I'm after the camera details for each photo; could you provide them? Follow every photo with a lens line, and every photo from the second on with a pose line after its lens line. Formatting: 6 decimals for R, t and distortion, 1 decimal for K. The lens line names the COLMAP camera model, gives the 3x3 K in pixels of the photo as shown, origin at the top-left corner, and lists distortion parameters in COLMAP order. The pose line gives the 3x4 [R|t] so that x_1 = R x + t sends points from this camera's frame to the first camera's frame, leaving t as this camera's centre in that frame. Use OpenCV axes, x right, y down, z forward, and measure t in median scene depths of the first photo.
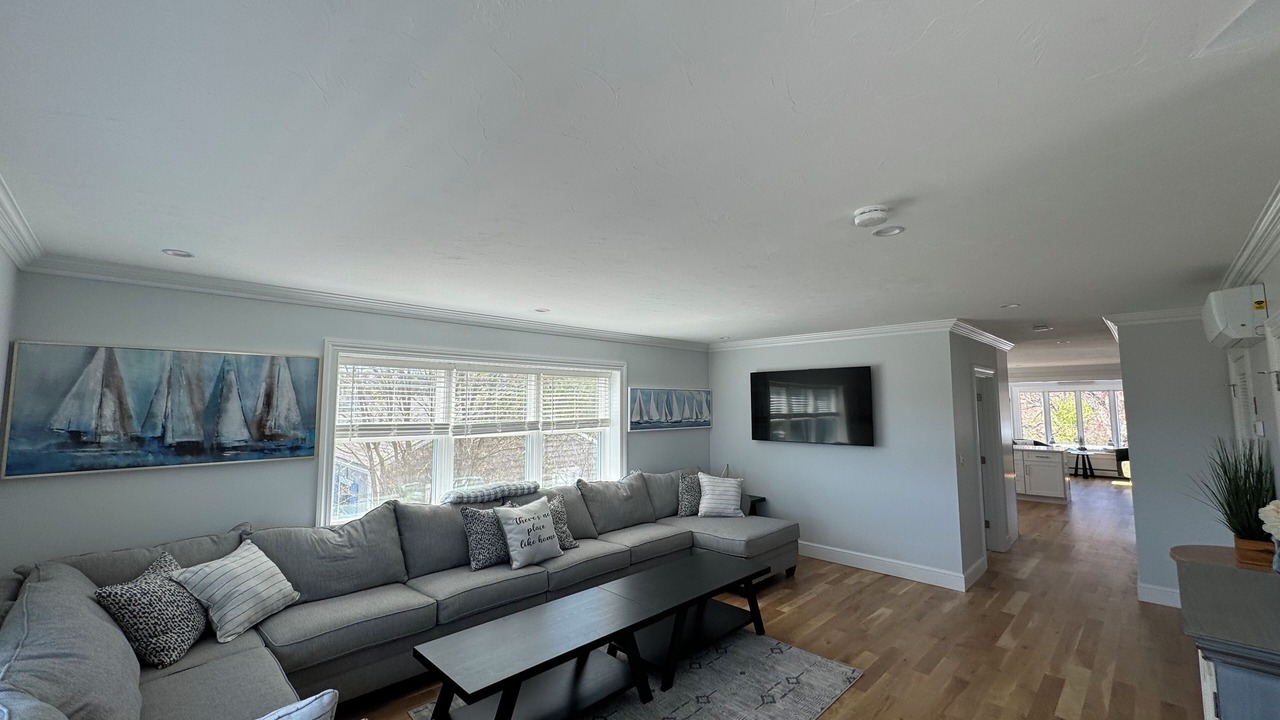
lens RADIAL K [[511.1, 0, 636.7], [0, 511.1, 357.7], [0, 0, 1]] dist [-0.004759, 0.000646]
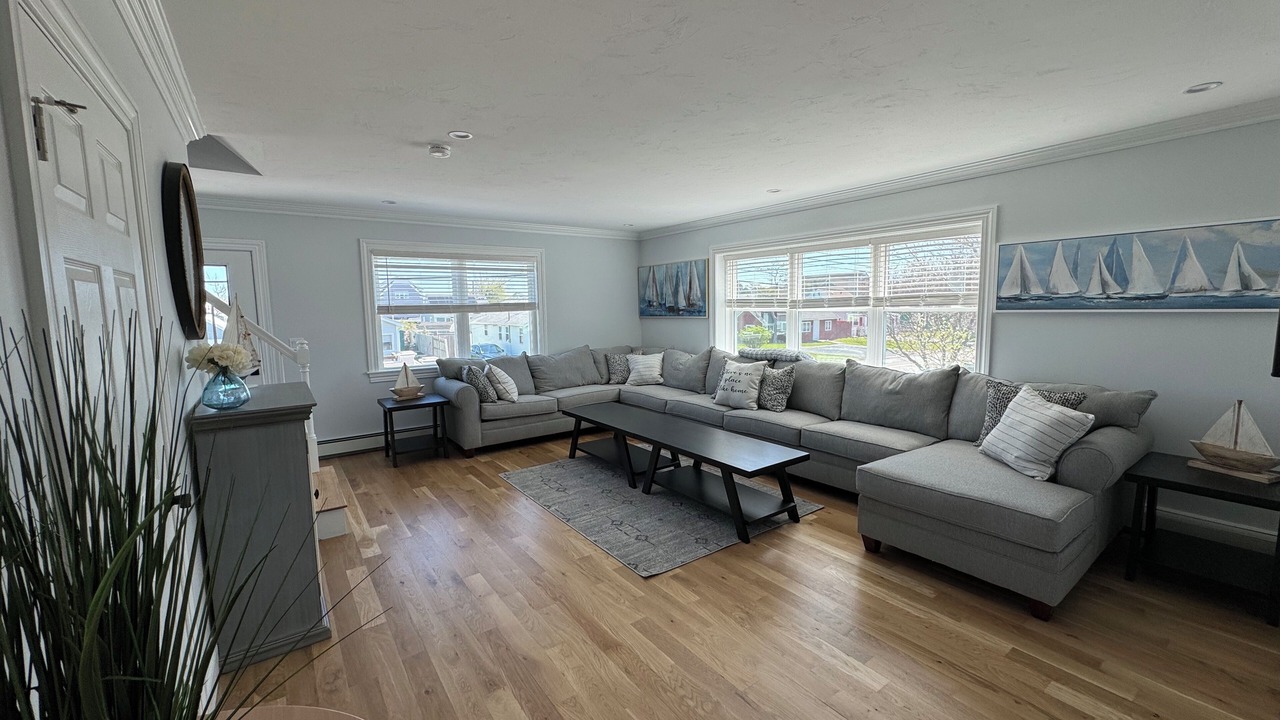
lens RADIAL K [[511.1, 0, 639.5], [0, 511.1, 360.4], [0, 0, 1]] dist [-0.004759, 0.000646]
pose [[-0.154651, 0.109723, -0.981857, 0.944732], [0.109024, 0.989639, 0.093420, 0.127639], [0.981935, -0.092599, -0.165011, 0.876182]]
